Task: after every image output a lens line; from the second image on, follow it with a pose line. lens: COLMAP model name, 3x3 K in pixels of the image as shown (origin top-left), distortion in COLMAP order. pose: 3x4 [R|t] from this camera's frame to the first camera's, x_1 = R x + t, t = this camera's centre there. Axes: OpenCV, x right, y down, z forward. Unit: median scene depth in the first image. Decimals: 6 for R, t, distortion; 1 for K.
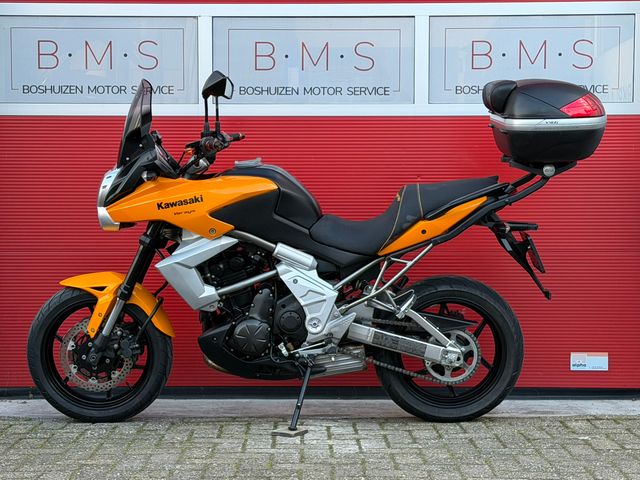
lens RADIAL K [[1338.8, 0, 318.2], [0, 1338.8, 255.4], [0, 0, 1]] dist [0.126851, 0.207919]
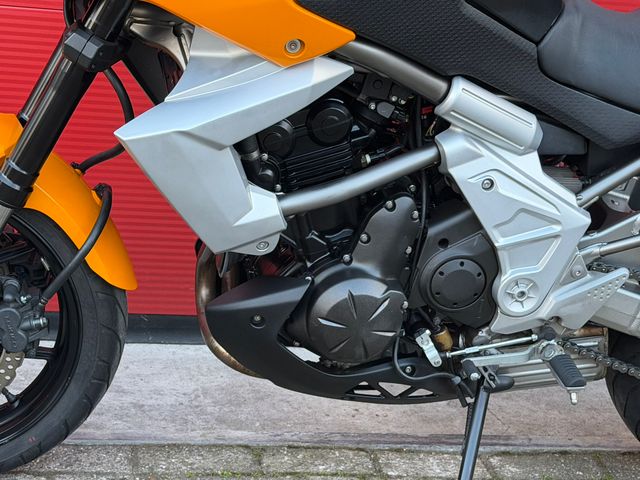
lens RADIAL K [[1325.8, 0, 320.7], [0, 1325.8, 251.7], [0, 0, 1]] dist [0.151914, 0.061018]
pose [[0.981434, 0.034408, 0.188687, -0.130967], [-0.086204, 0.957946, 0.273693, -0.059363], [-0.171334, -0.284877, 0.943128, 0.653394]]
